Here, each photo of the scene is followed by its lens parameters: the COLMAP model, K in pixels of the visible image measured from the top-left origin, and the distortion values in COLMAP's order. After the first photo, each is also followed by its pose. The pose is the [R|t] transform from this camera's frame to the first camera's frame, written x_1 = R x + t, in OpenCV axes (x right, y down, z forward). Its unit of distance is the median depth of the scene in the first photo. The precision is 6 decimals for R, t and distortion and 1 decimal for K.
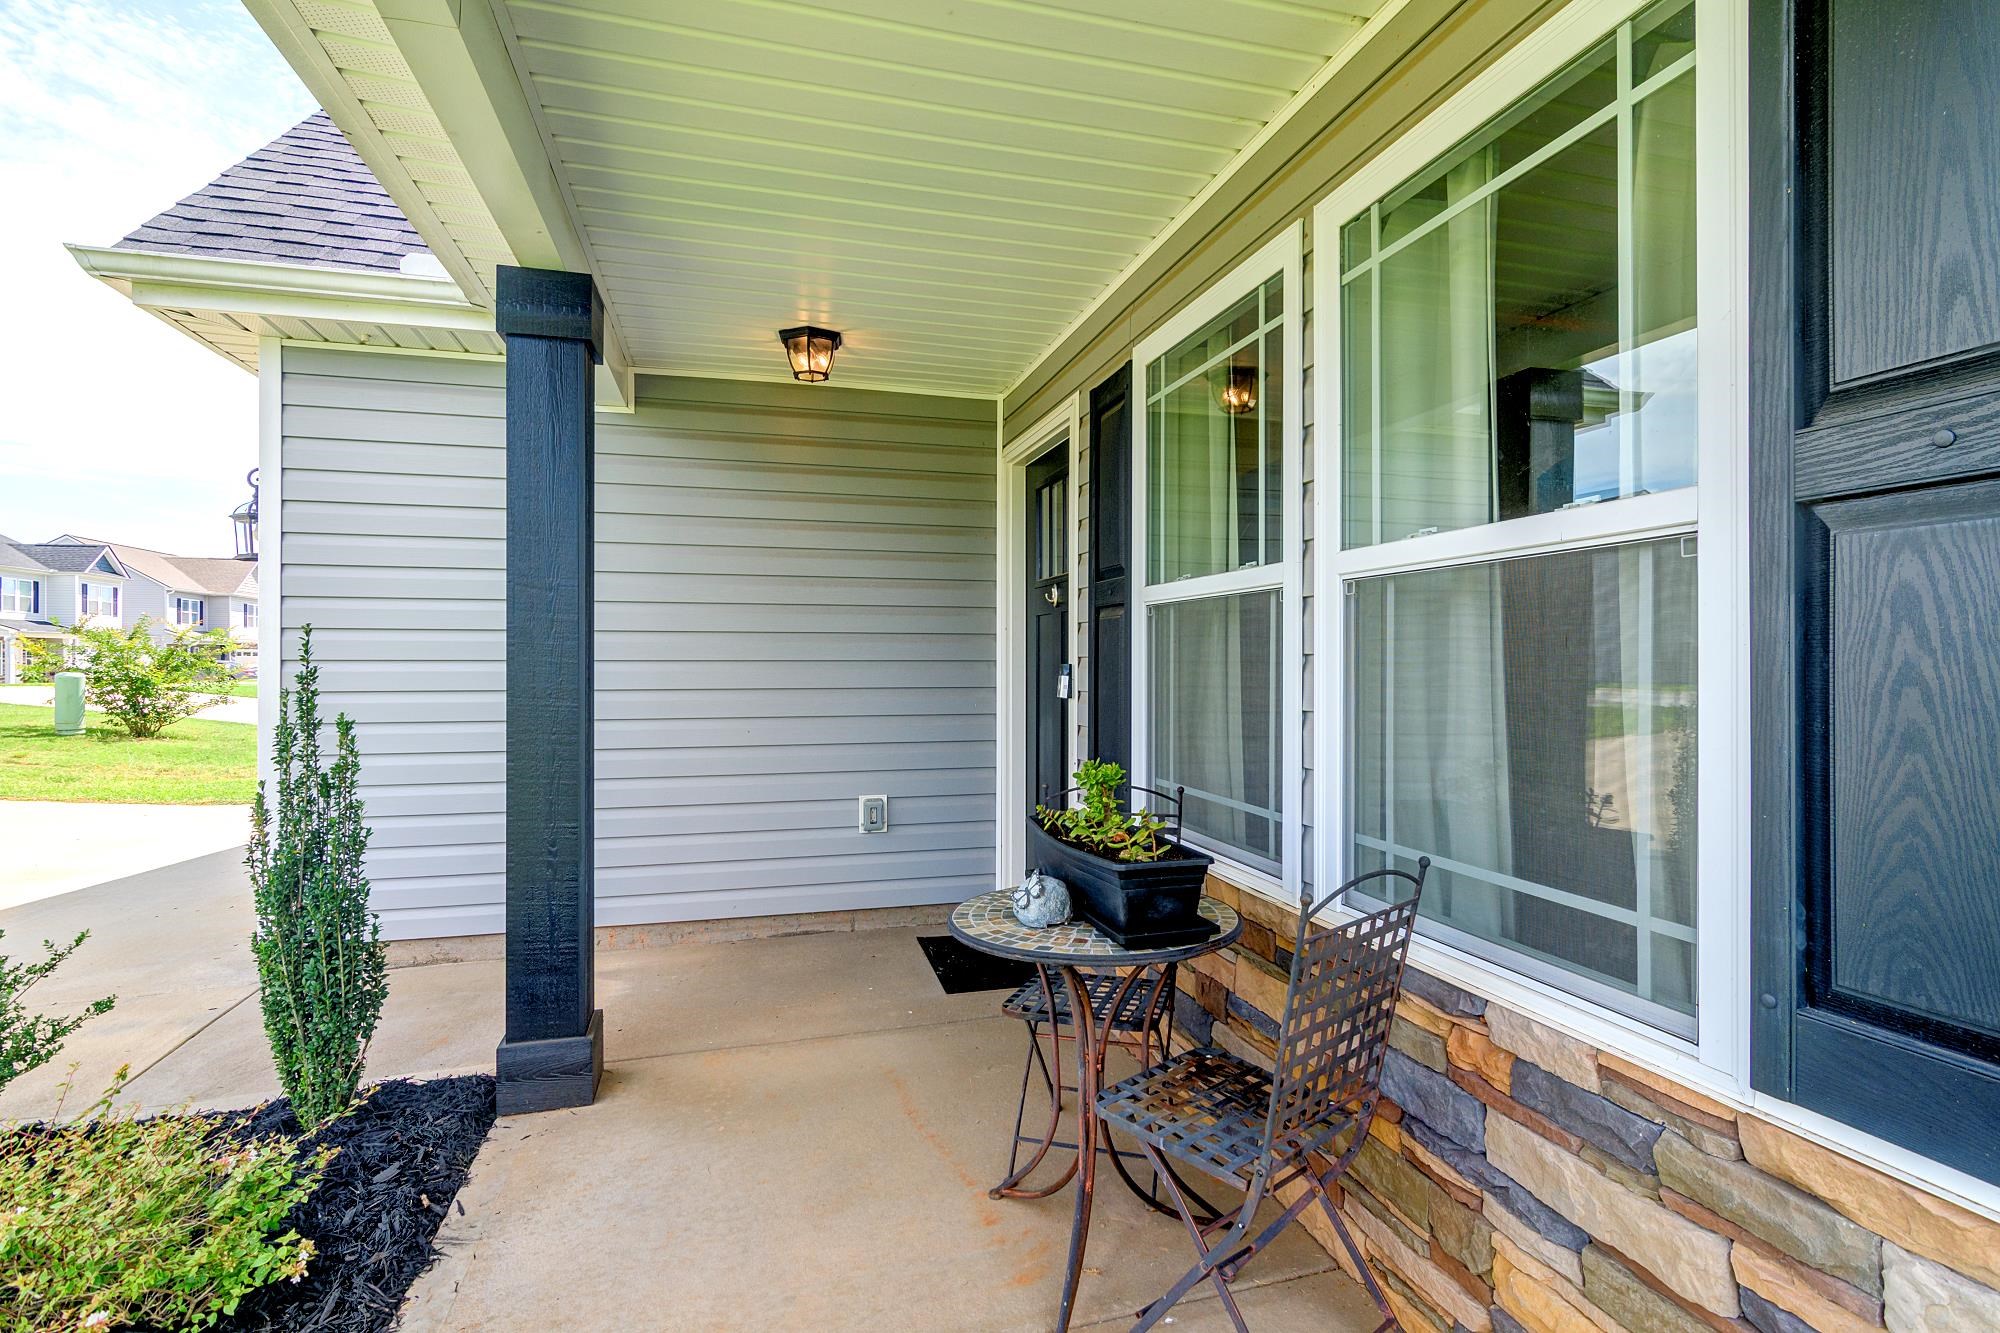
lens RADIAL K [[934.9, 0, 1000.0], [0, 934.9, 666.5], [0, 0, 1]] dist [0.000390, 0.000178]
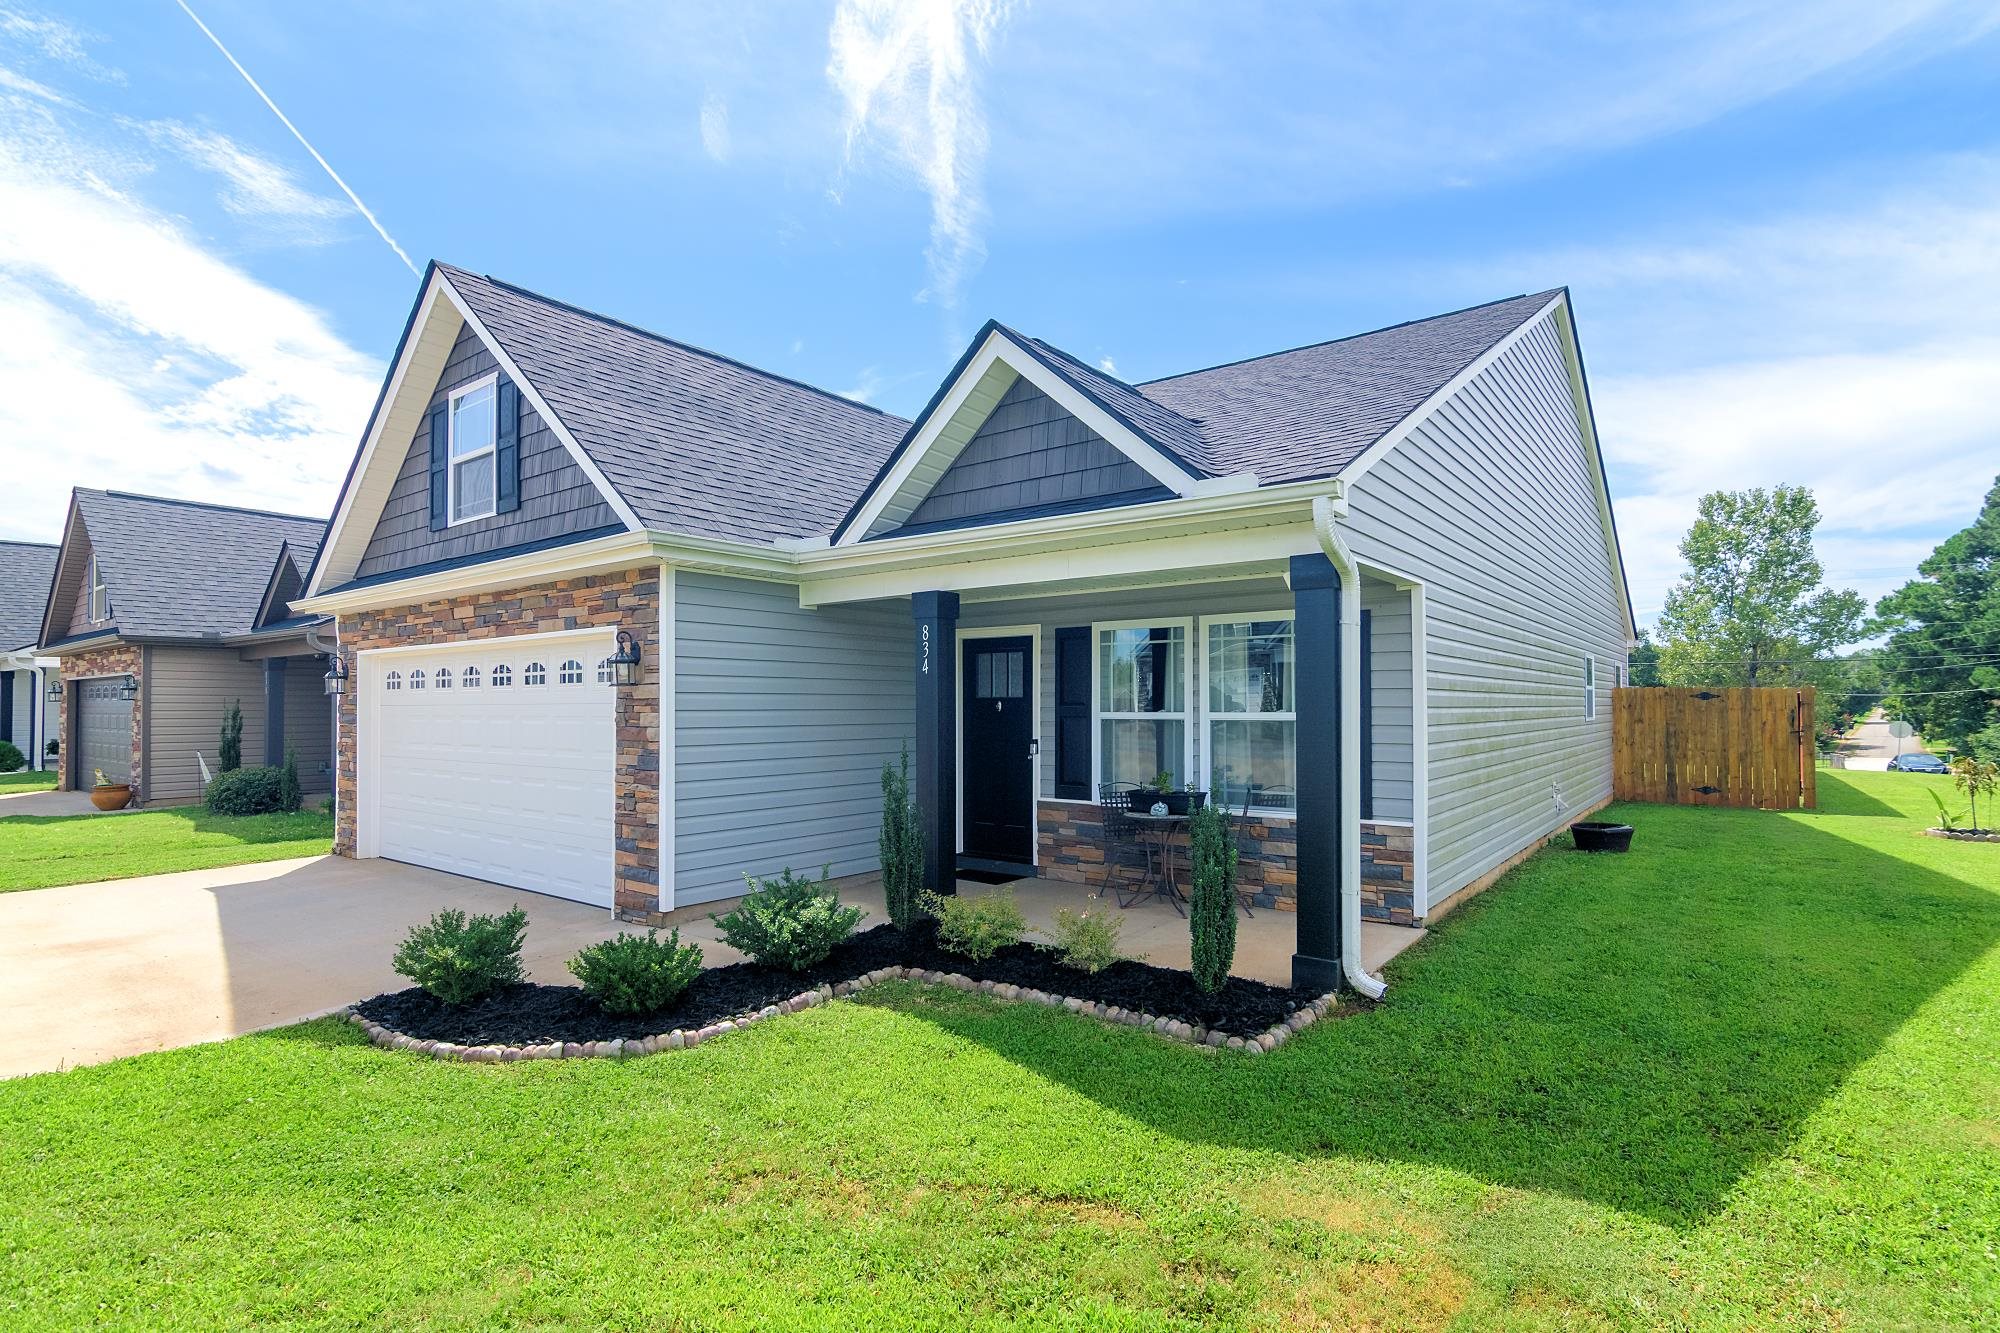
lens RADIAL K [[965.9, 0, 1007.0], [0, 965.9, 681.0], [0, 0, 1]] dist [-0.002100, 0.000057]
pose [[0.794026, 0.015217, 0.607693, -2.530954], [0.001206, 0.999645, -0.026609, -0.141430], [-0.607882, 0.021861, 0.793726, -1.513778]]
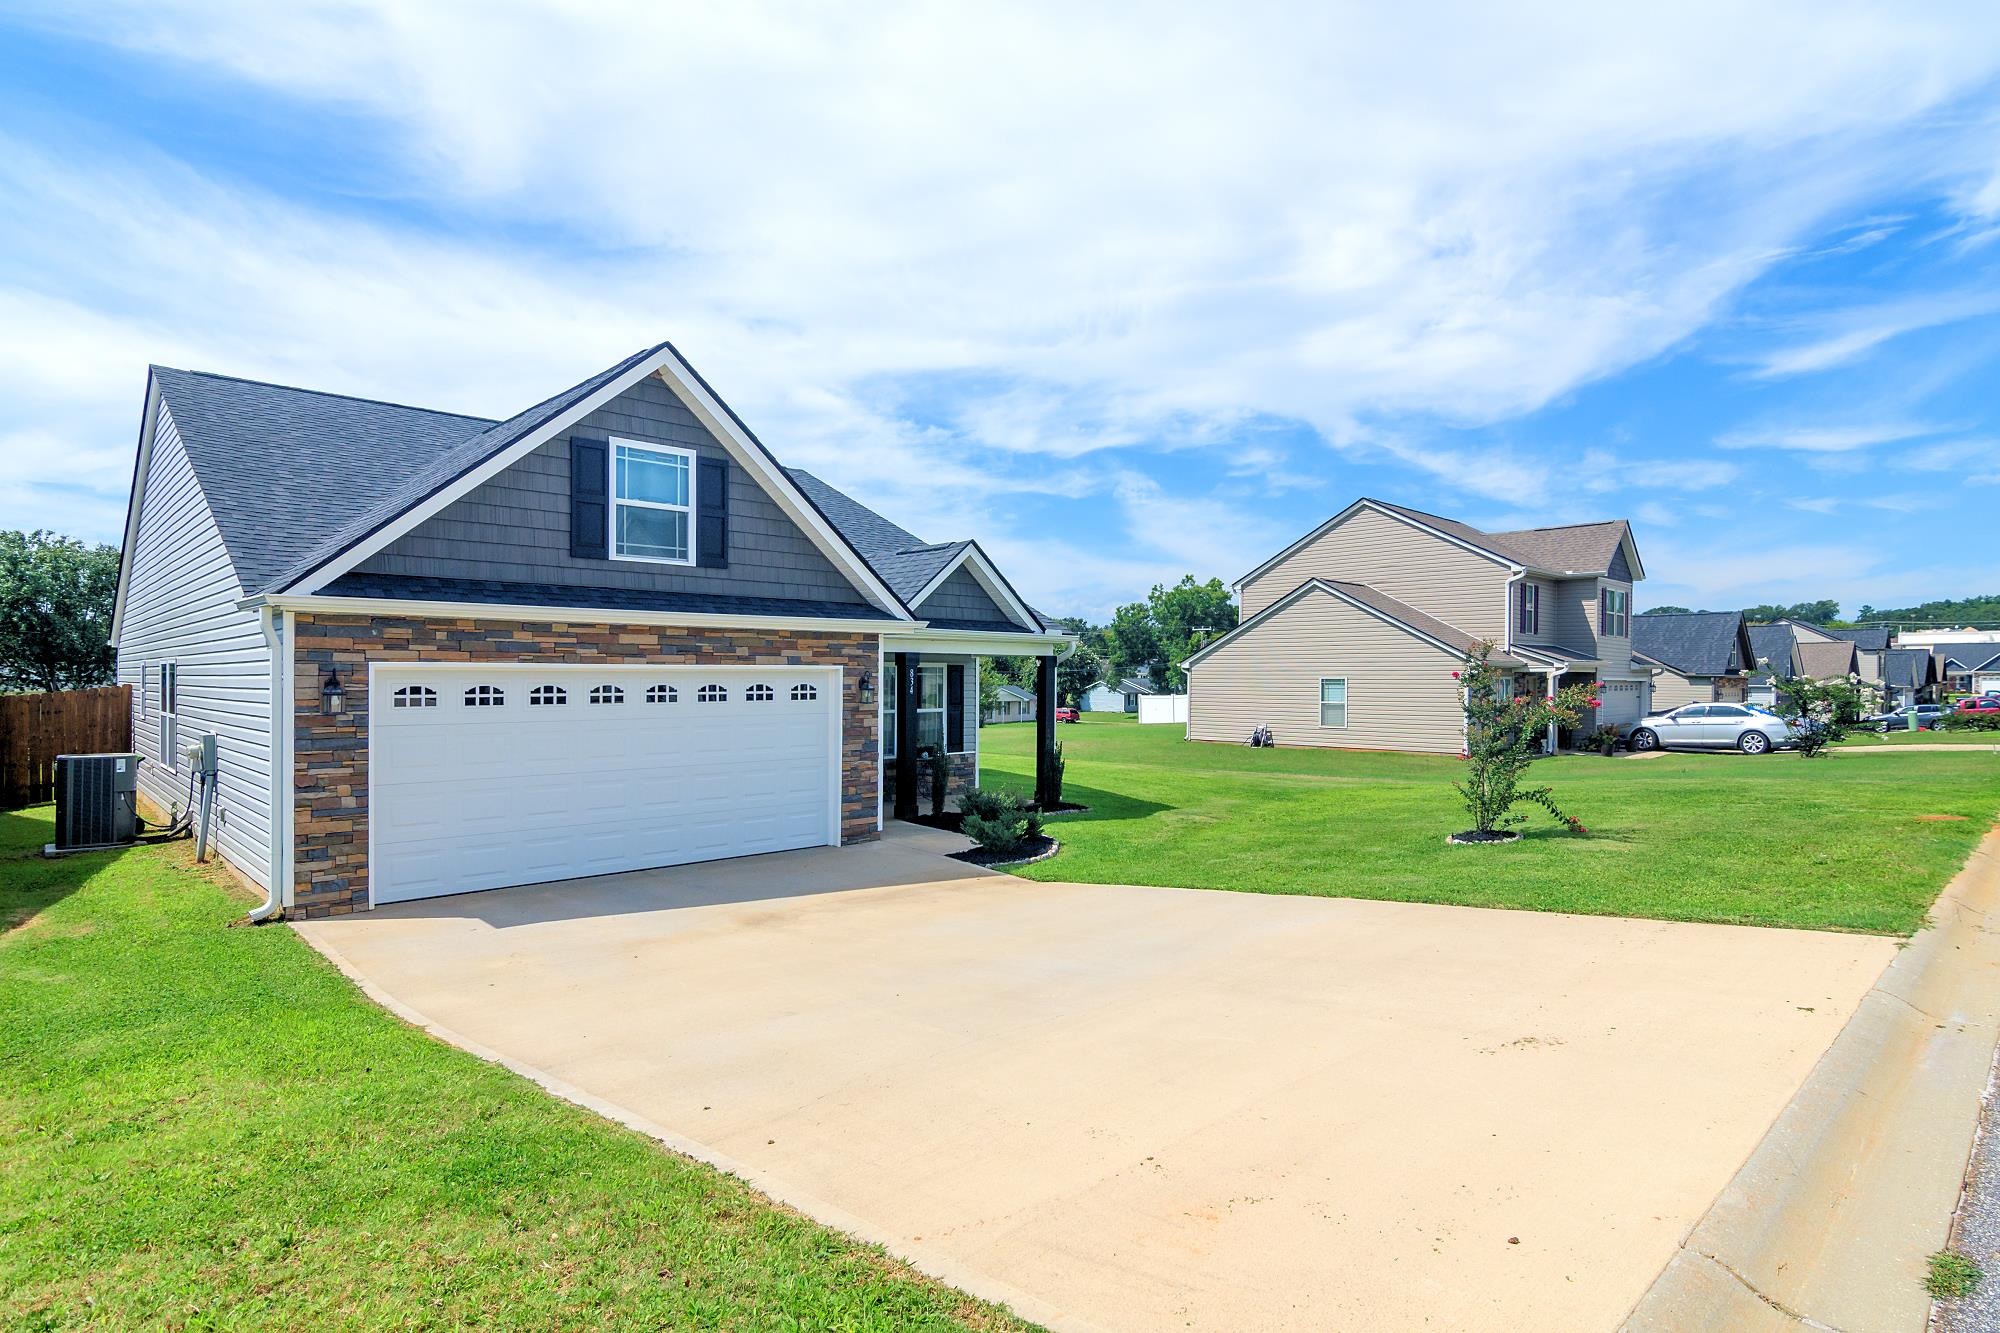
lens RADIAL K [[1063.1, 0, 1000.0], [0, 1063.1, 666.5], [0, 0, 1]] dist [-0.000166, -0.000018]
pose [[-0.467146, 0.009825, 0.884126, -7.536536], [0.000076, 0.999939, -0.011072, -0.365105], [-0.884180, -0.005105, -0.467118, 4.278341]]
